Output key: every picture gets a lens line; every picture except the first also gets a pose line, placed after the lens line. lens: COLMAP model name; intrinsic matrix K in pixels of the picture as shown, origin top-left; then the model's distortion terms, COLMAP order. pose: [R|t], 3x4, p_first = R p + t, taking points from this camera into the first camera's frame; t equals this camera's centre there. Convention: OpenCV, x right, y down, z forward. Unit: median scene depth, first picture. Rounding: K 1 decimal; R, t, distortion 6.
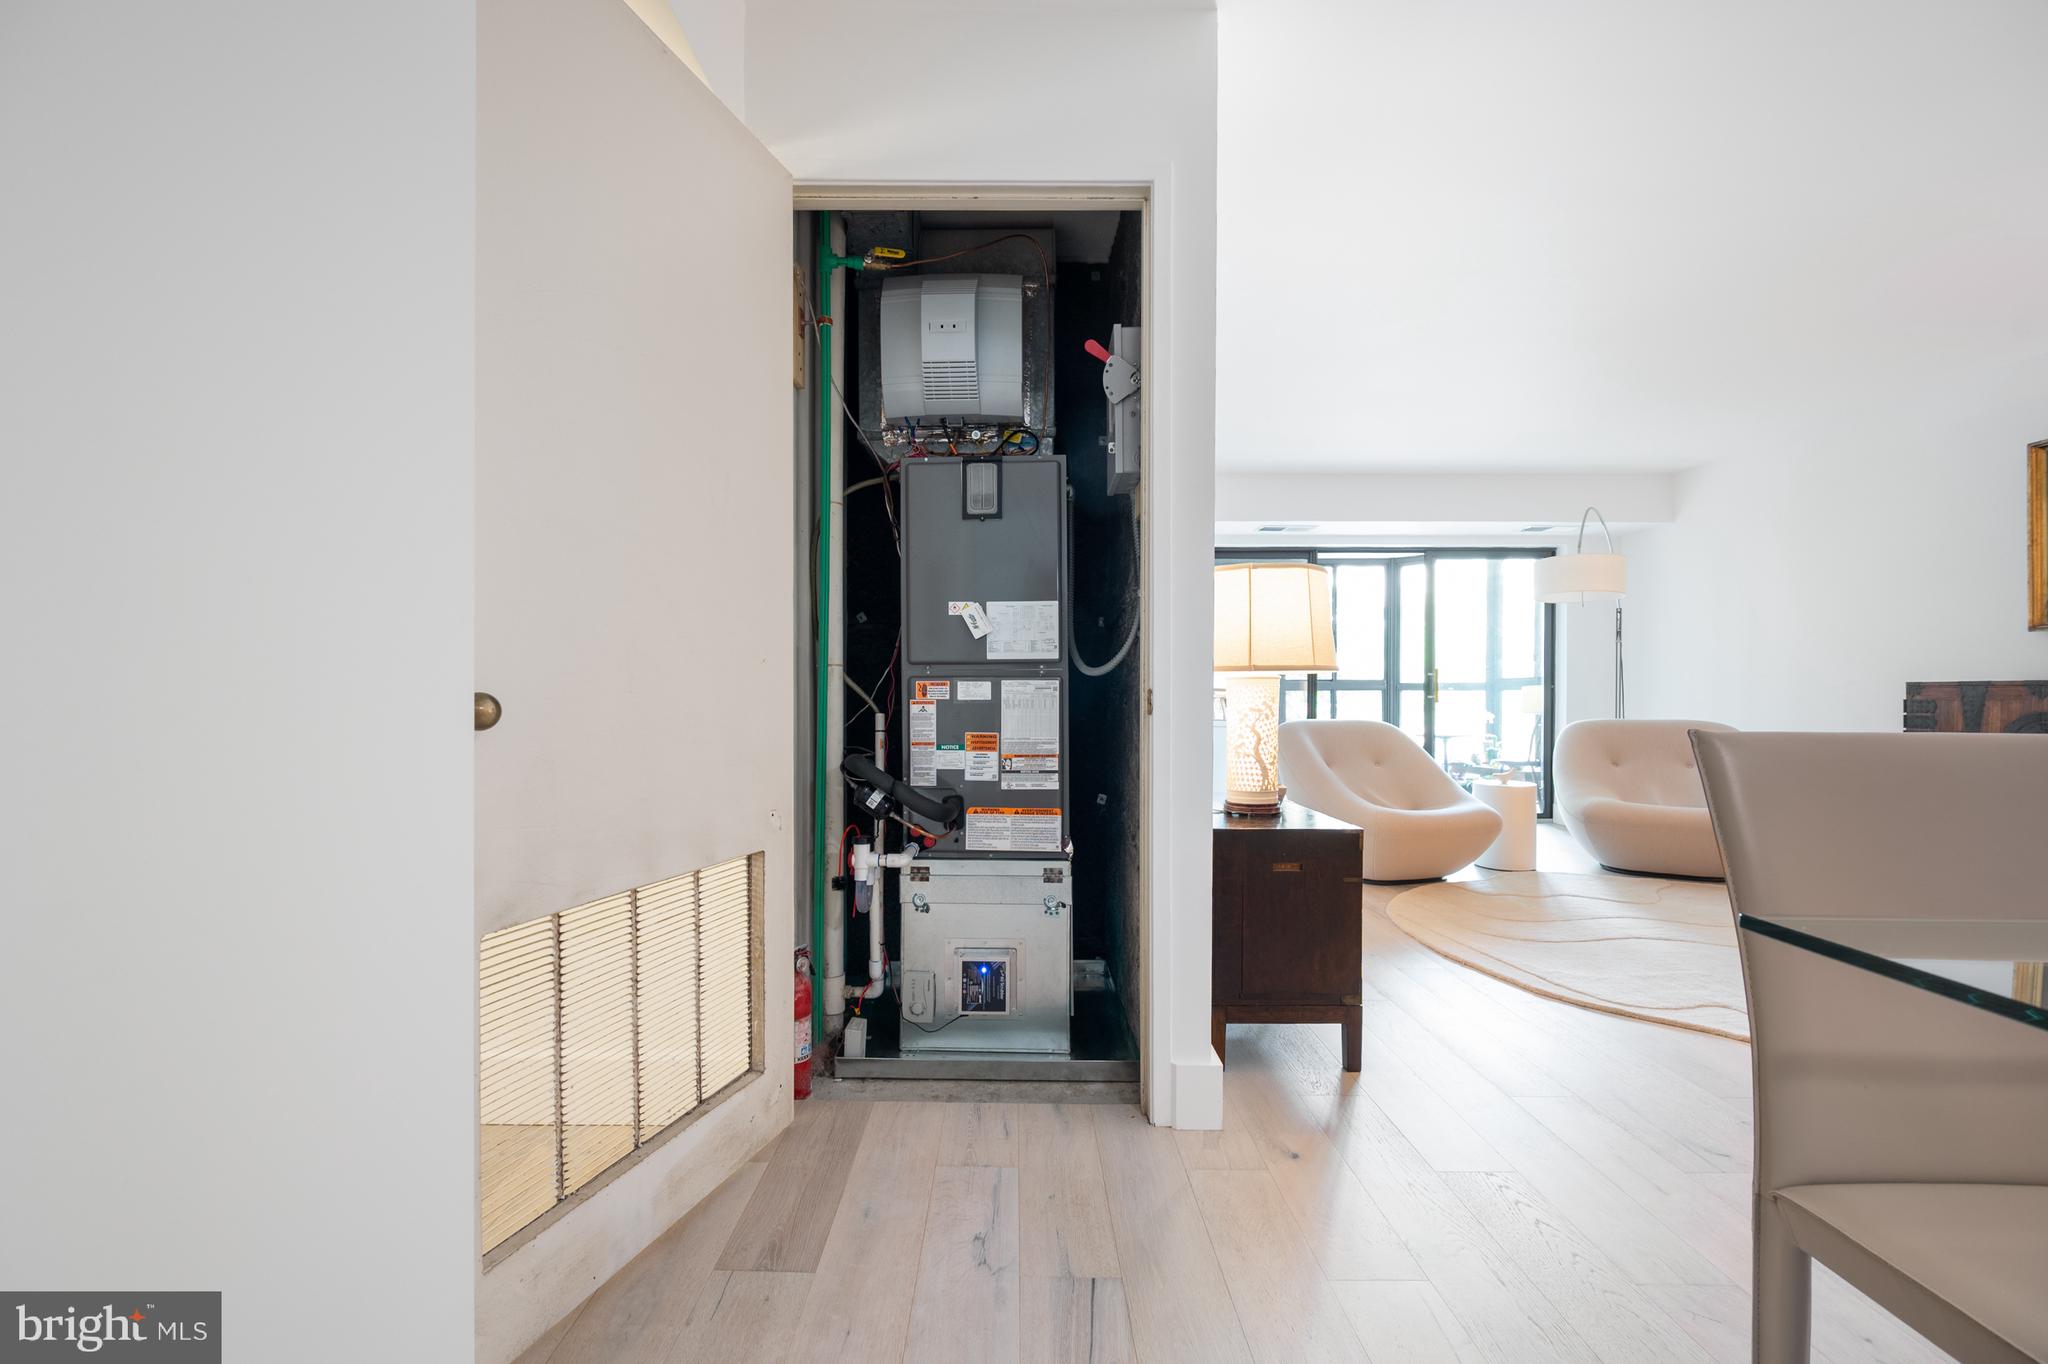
lens RADIAL K [[827.8, 0, 1014.0], [0, 827.8, 698.0], [0, 0, 1]] dist [-0.000734, 0.000538]
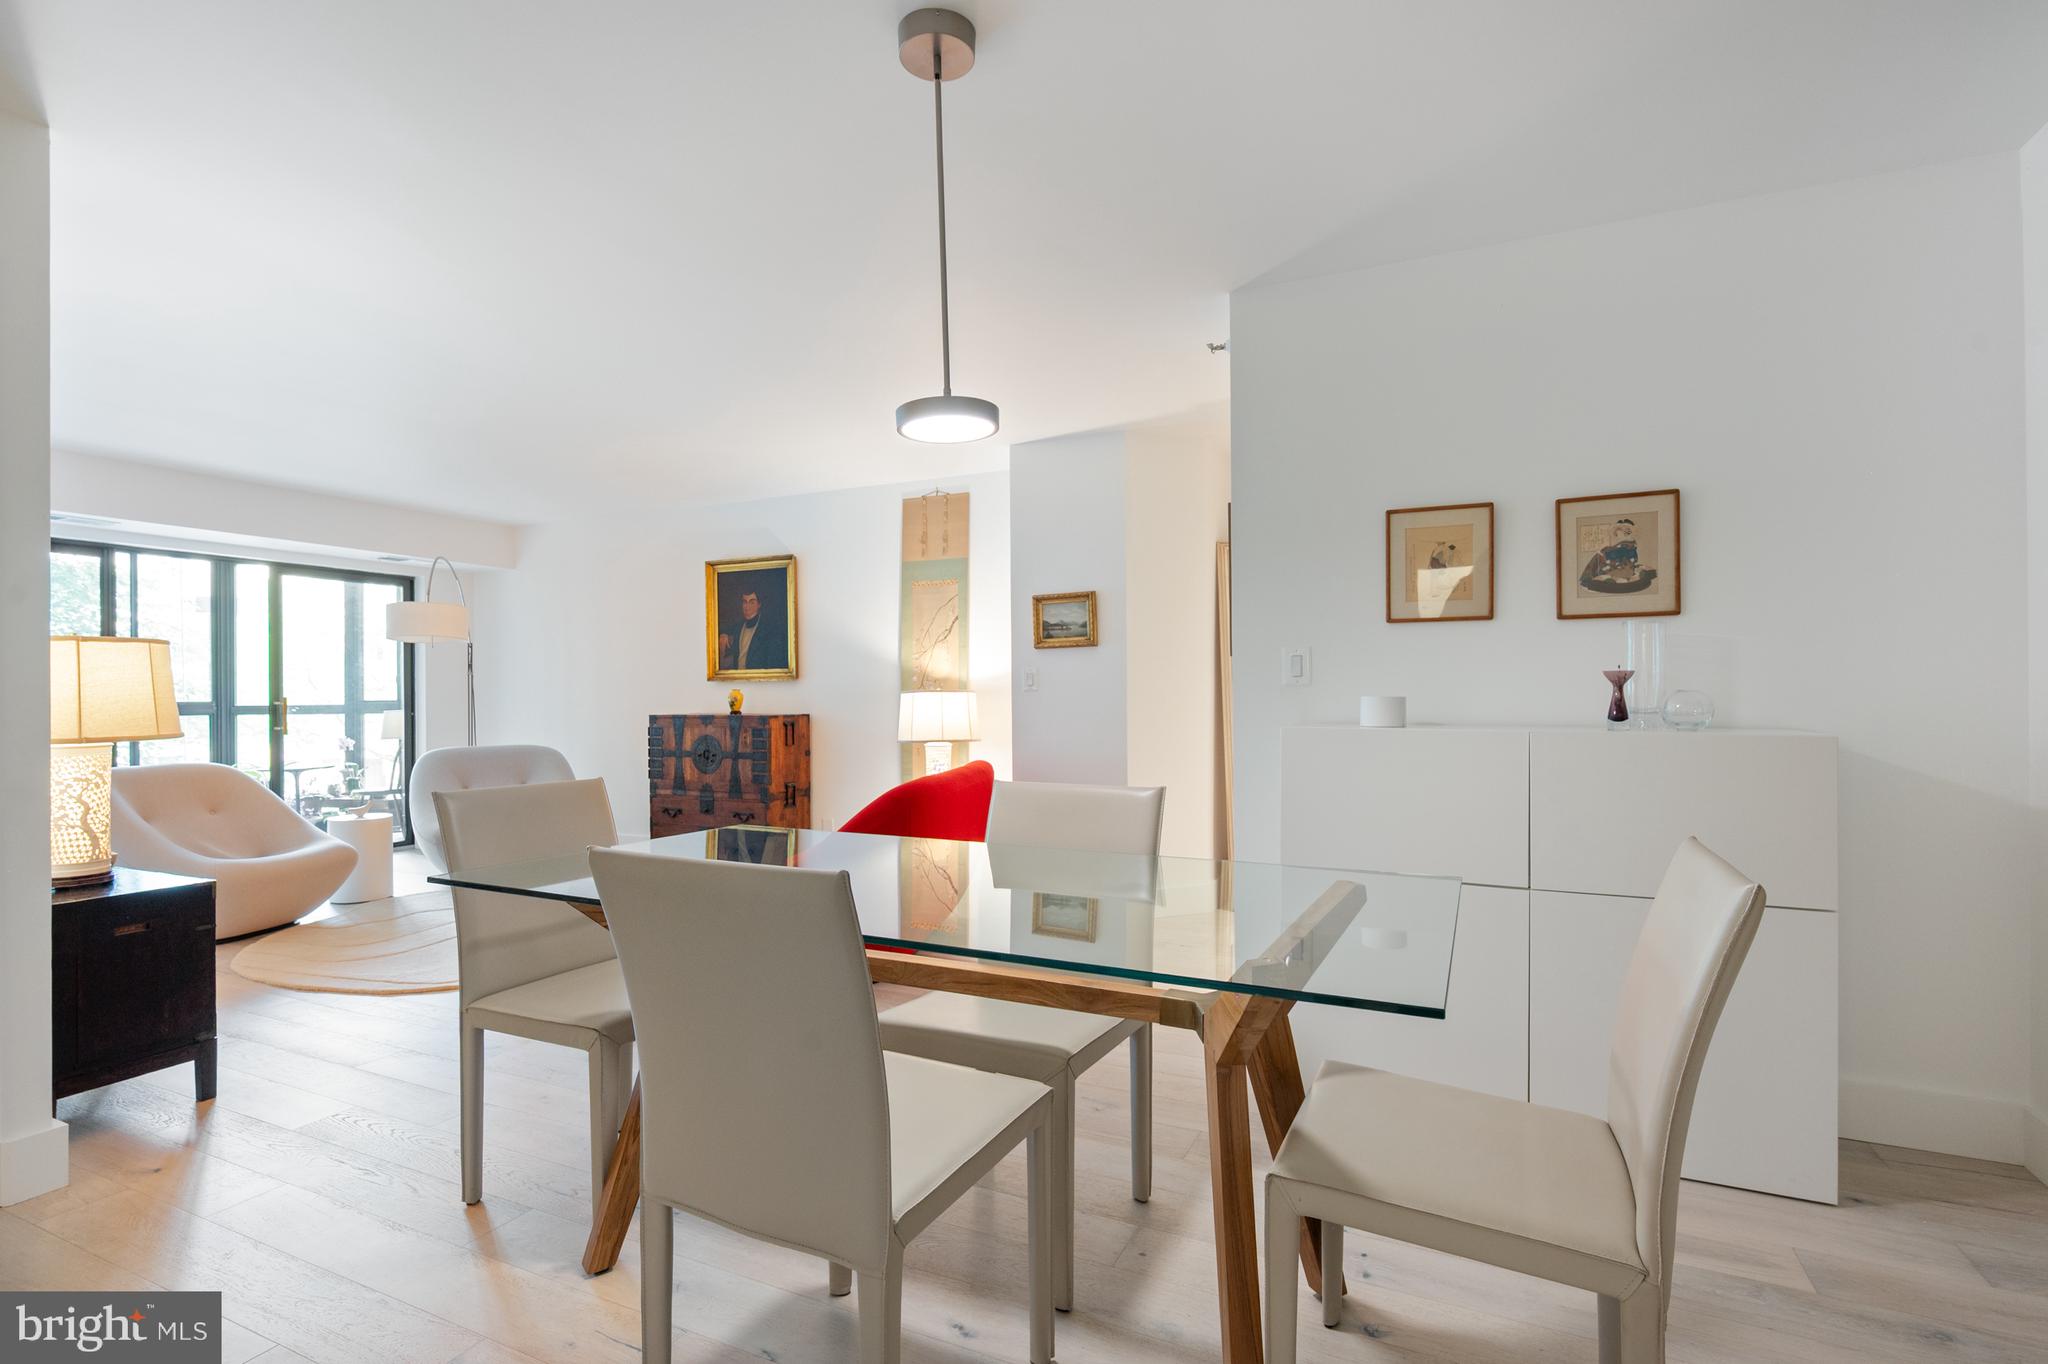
lens RADIAL K [[978.6, 0, 1023.0], [0, 978.6, 689.8], [0, 0, 1]] dist [-0.003735, 0.001876]
pose [[0.435891, -0.002425, 0.899996, -0.125565], [0.015364, 0.999871, -0.004748, -0.032960], [-0.899868, 0.015897, 0.435872, -0.242818]]
